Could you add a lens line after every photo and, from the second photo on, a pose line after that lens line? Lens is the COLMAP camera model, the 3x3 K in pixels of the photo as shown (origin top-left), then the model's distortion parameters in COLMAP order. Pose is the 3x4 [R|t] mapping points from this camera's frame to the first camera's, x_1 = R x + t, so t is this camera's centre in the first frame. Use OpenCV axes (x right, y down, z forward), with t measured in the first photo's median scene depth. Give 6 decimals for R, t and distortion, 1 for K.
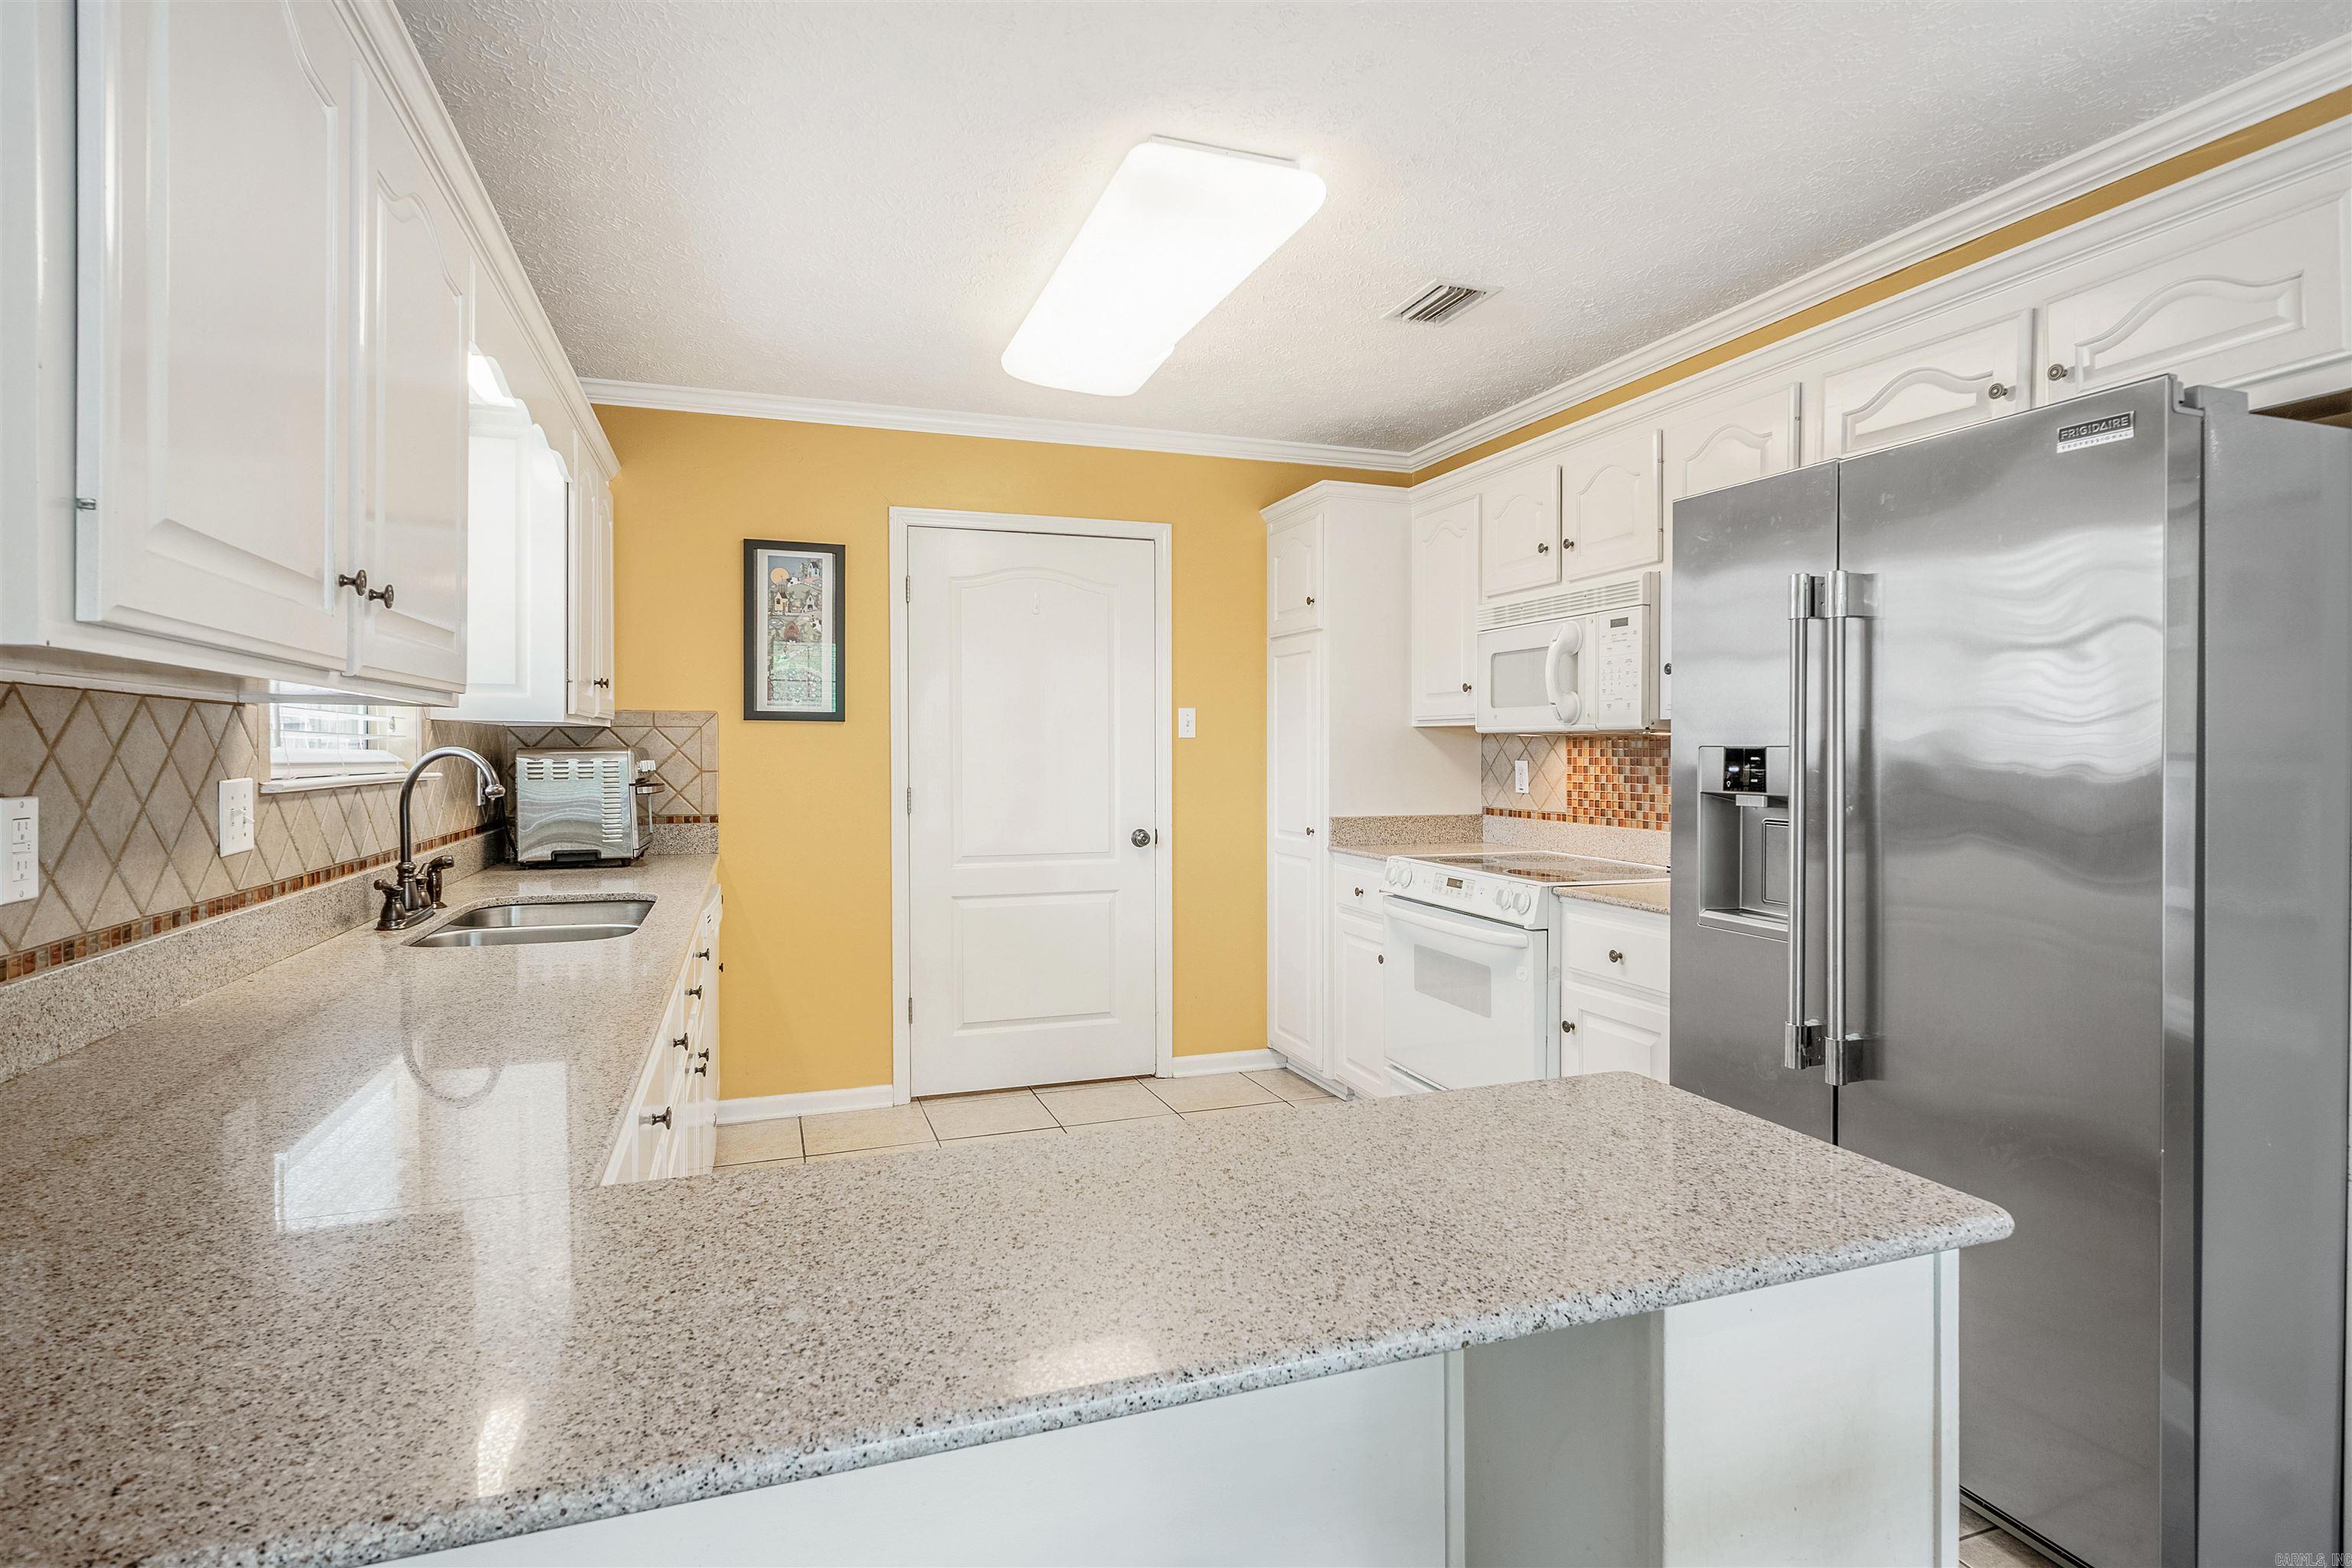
lens RADIAL K [[1173.5, 0, 1193.9], [0, 1173.5, 749.6], [0, 0, 1]] dist [0.001128, -0.000022]
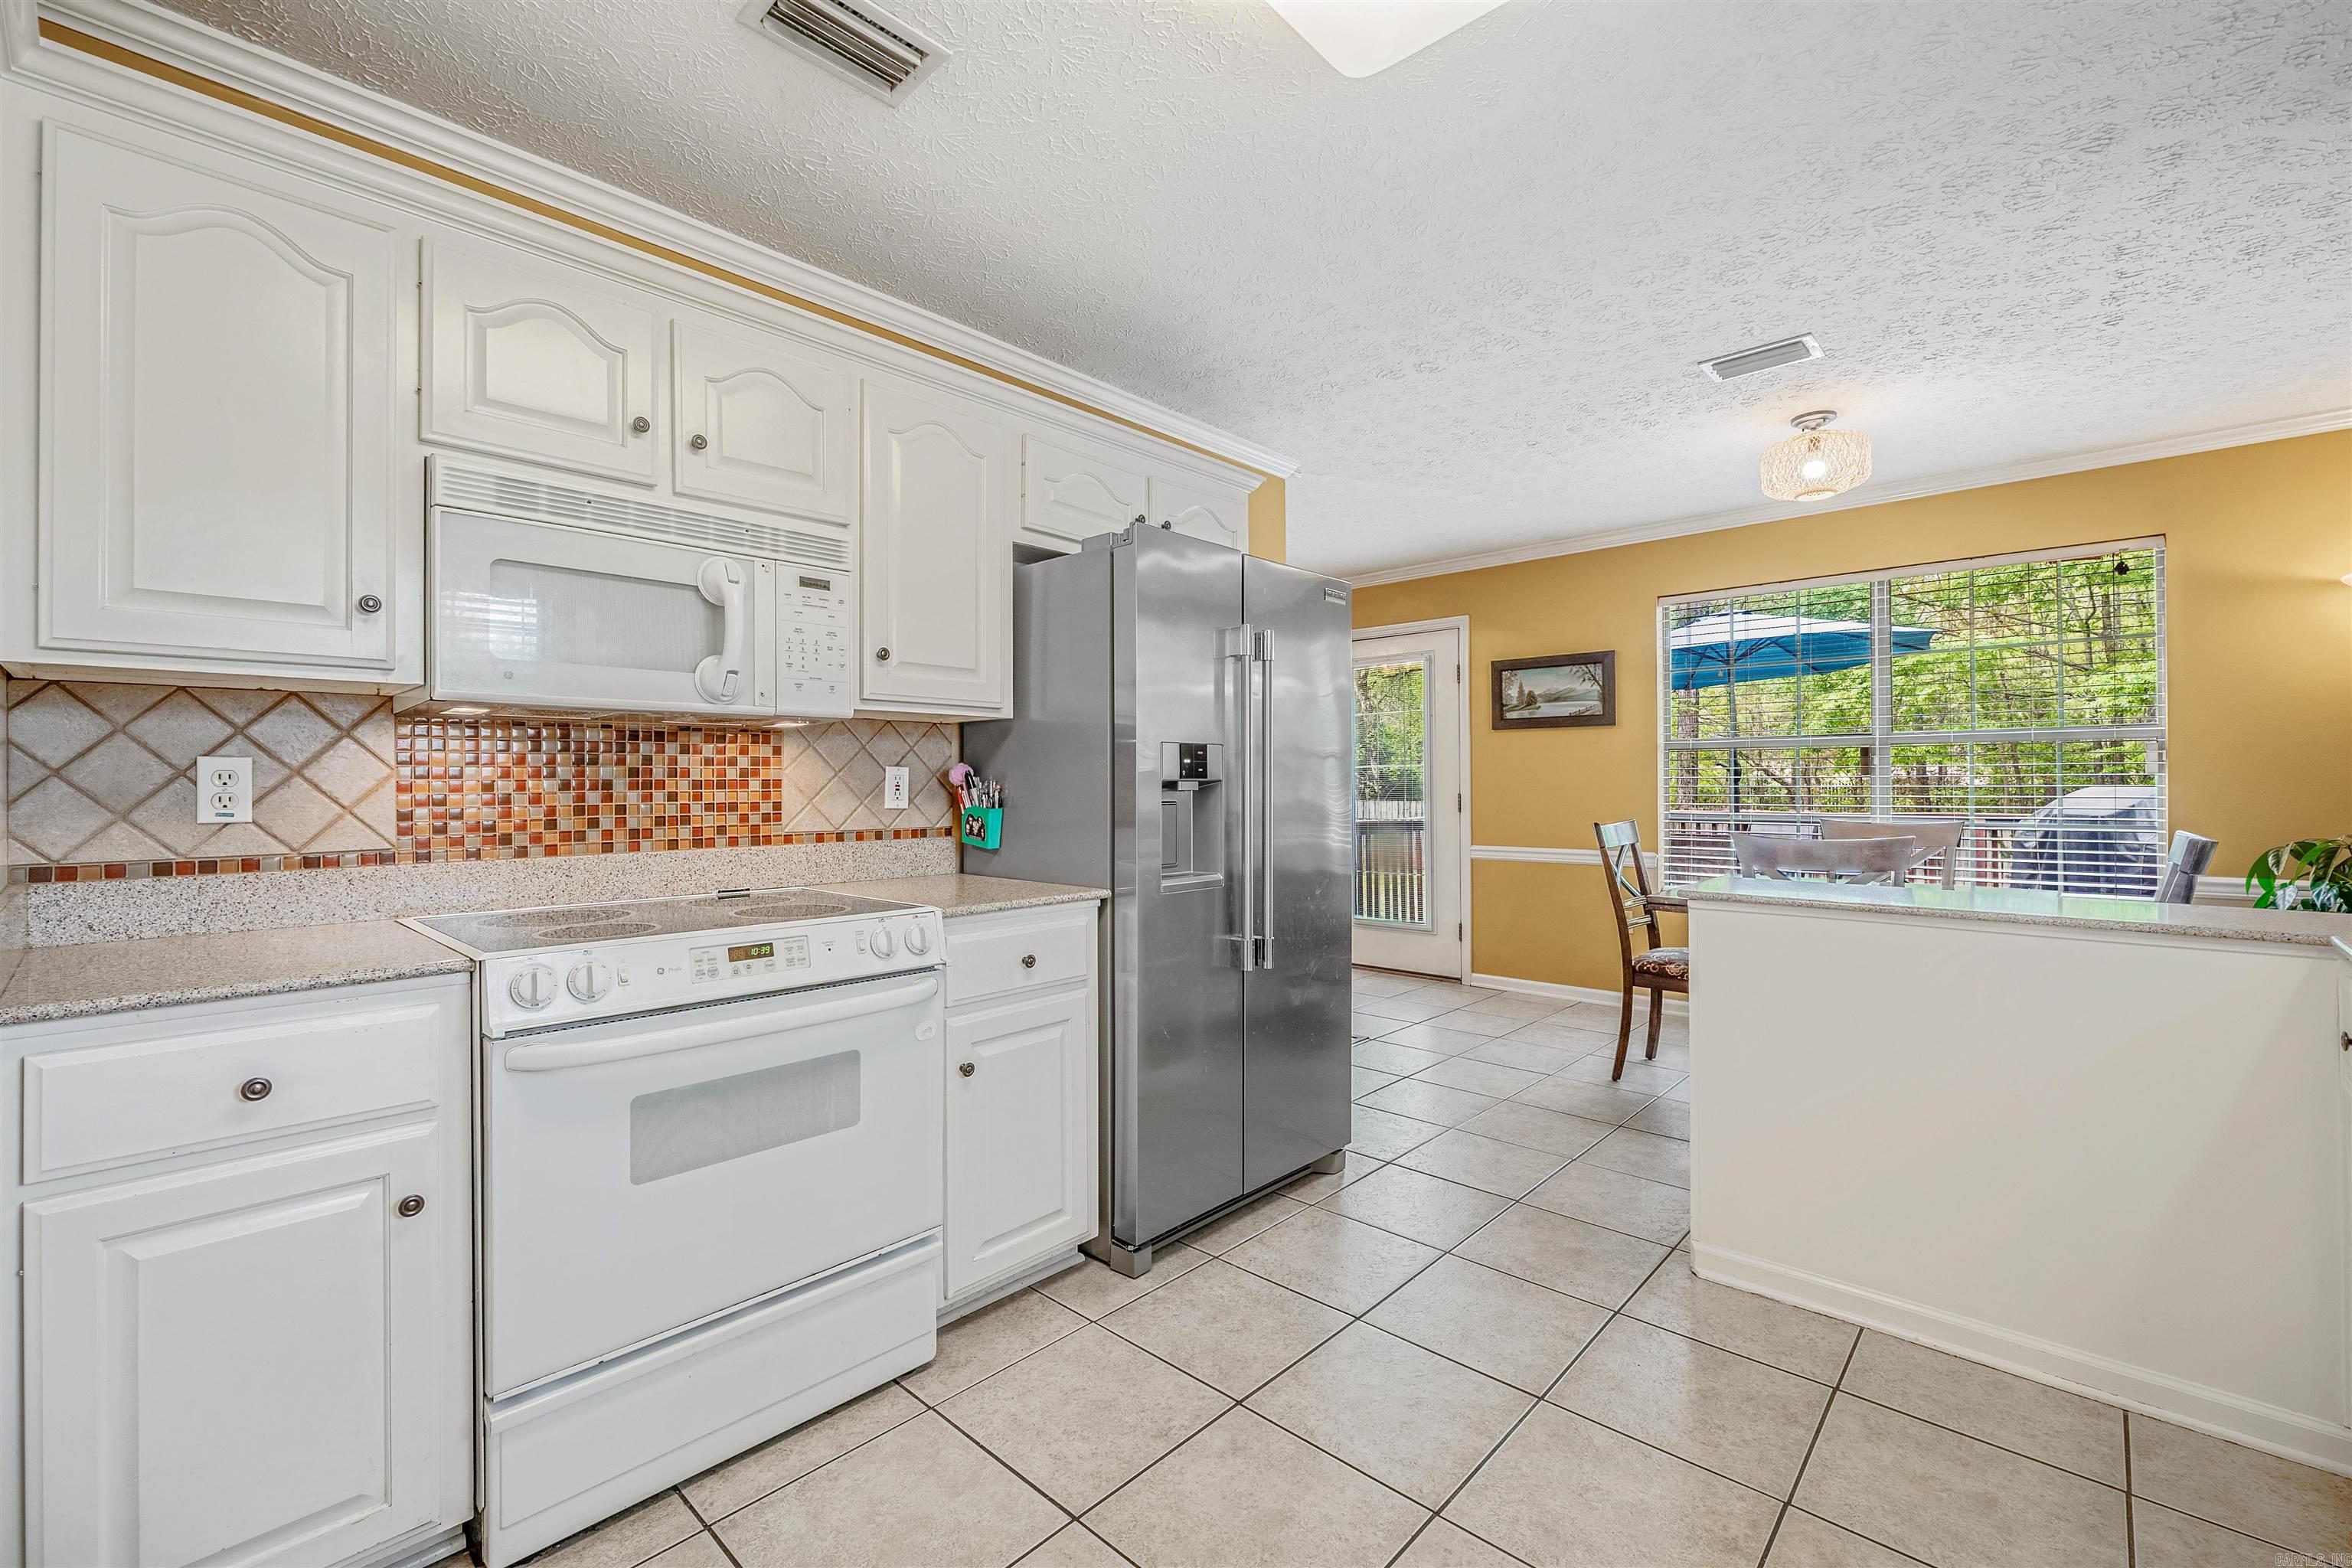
lens RADIAL K [[999.3, 0, 1191.5], [0, 999.3, 770.4], [0, 0, 1]] dist [-0.003284, -0.000728]
pose [[-0.452468, 0.006499, 0.891757, -0.316414], [0.002425, 0.999979, -0.006057, 0.021279], [-0.891777, -0.000578, -0.452474, 0.947508]]
